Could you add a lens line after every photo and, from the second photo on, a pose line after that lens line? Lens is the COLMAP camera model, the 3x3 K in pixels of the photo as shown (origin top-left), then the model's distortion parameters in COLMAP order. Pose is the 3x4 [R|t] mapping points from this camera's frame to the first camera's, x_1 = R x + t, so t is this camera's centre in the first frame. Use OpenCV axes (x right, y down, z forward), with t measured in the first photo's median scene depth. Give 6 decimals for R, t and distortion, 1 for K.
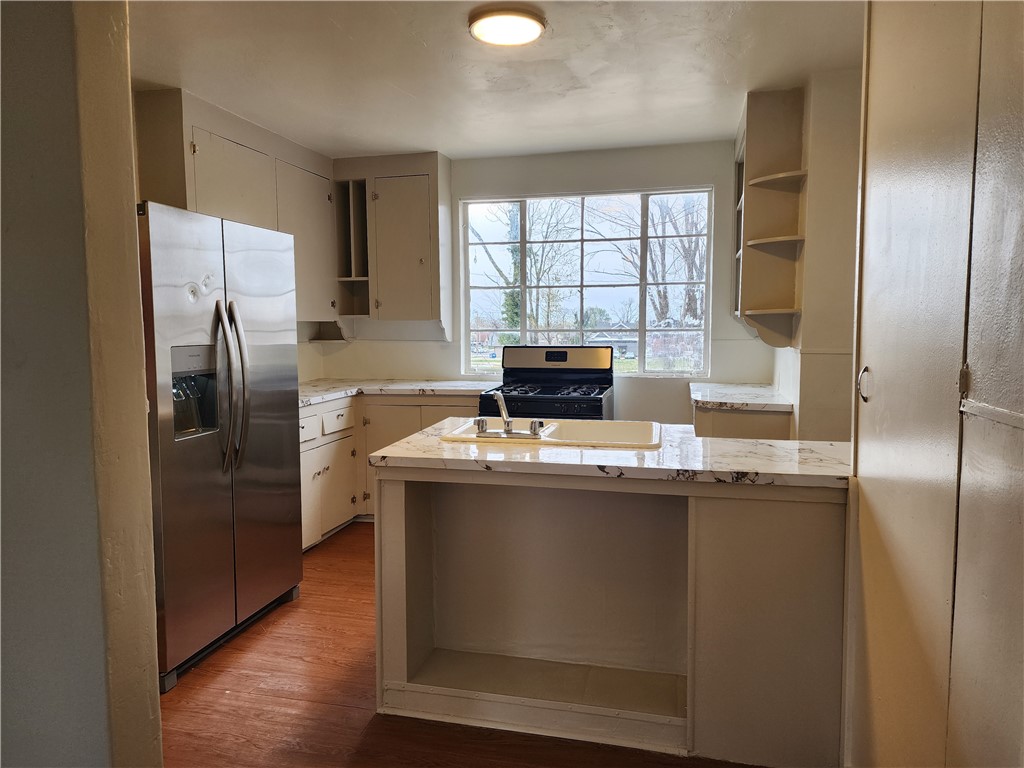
lens RADIAL K [[675.8, 0, 508.4], [0, 675.8, 366.6], [0, 0, 1]] dist [0.090271, -0.077400]
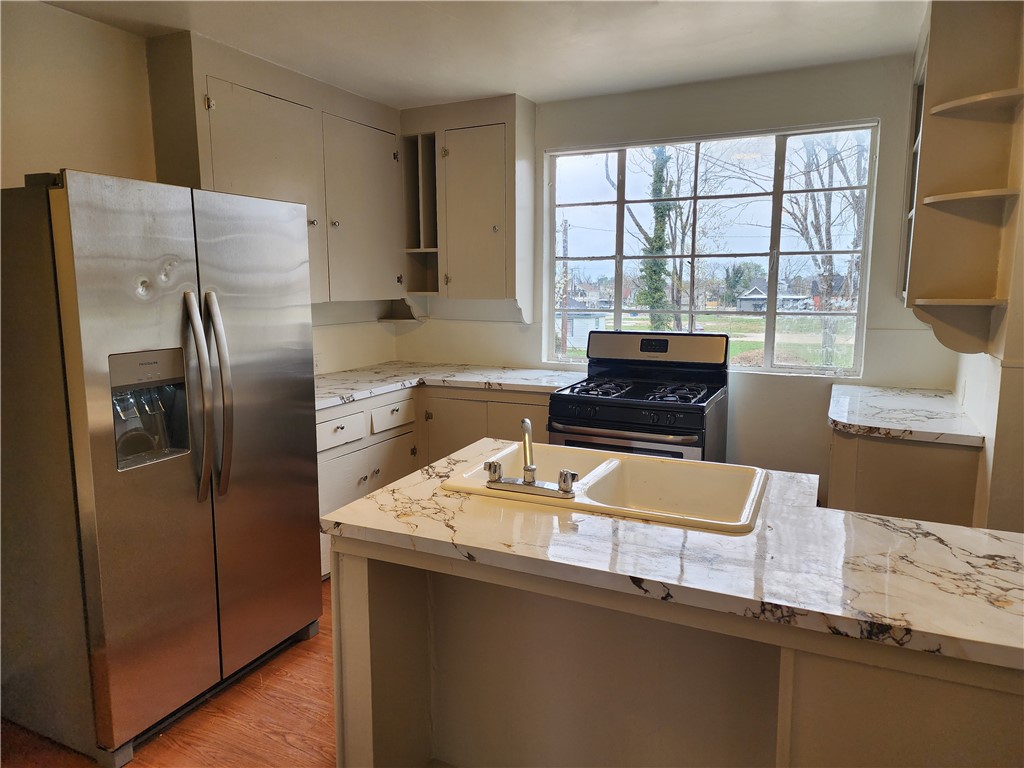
lens RADIAL K [[675.8, 0, 508.4], [0, 675.8, 366.6], [0, 0, 1]] dist [0.090271, -0.077400]
pose [[0.978474, 0.028144, -0.204442, 0.069447], [-0.015018, 0.997741, 0.065471, -0.042255], [0.205823, -0.060992, 0.976687, 0.177950]]
